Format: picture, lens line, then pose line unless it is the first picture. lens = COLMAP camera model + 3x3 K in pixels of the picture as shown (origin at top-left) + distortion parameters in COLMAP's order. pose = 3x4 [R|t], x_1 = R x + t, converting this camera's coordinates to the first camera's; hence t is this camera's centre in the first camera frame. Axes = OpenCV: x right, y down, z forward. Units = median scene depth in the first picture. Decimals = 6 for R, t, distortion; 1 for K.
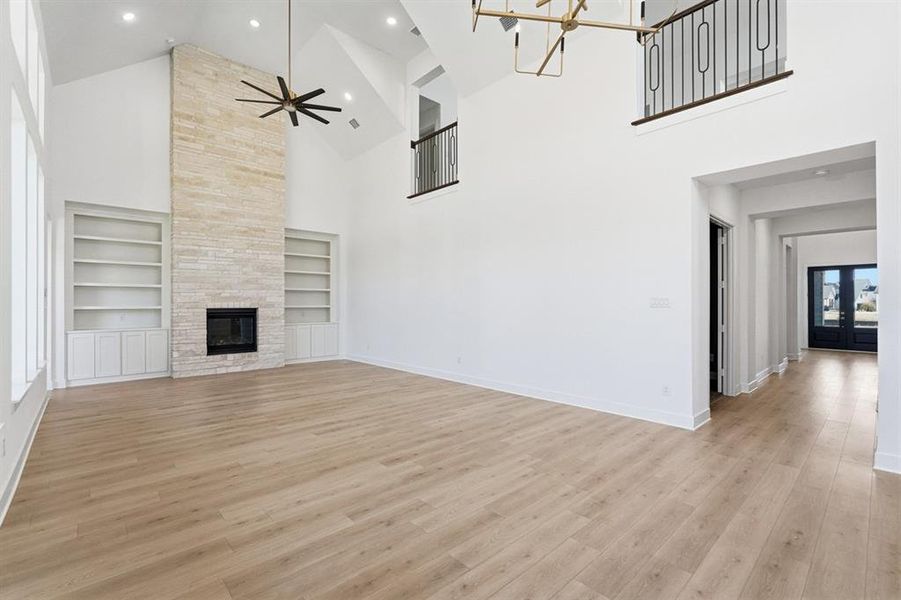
lens RADIAL K [[402.3, 0, 449.2], [0, 402.3, 304.1], [0, 0, 1]] dist [-0.002469, 0.000790]
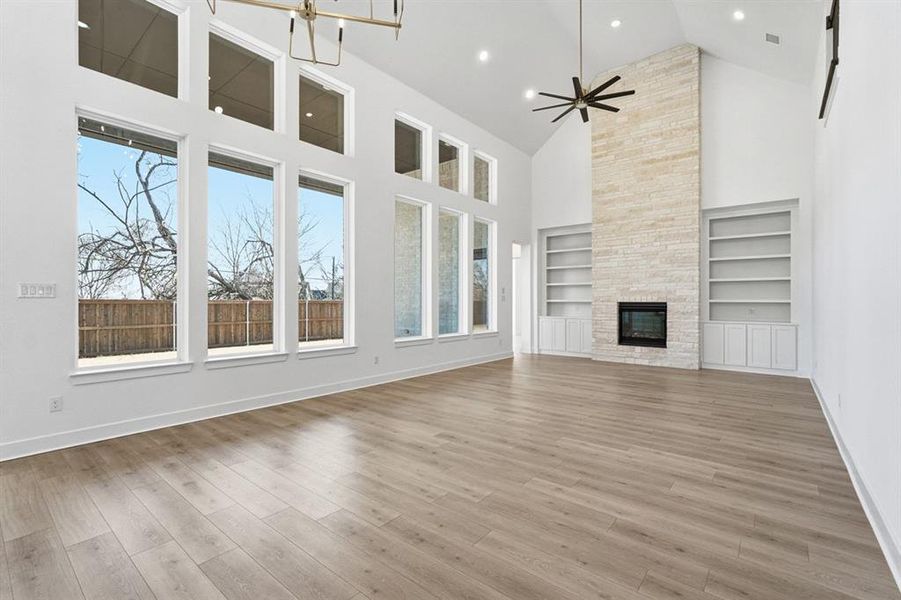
lens RADIAL K [[402.3, 0, 441.4], [0, 402.3, 303.4], [0, 0, 1]] dist [-0.002469, 0.000790]
pose [[0.137771, 0.006456, -0.990443, 0.423593], [-0.002526, 0.999978, 0.006167, 0.009315], [0.990461, 0.001652, 0.137784, 0.374279]]
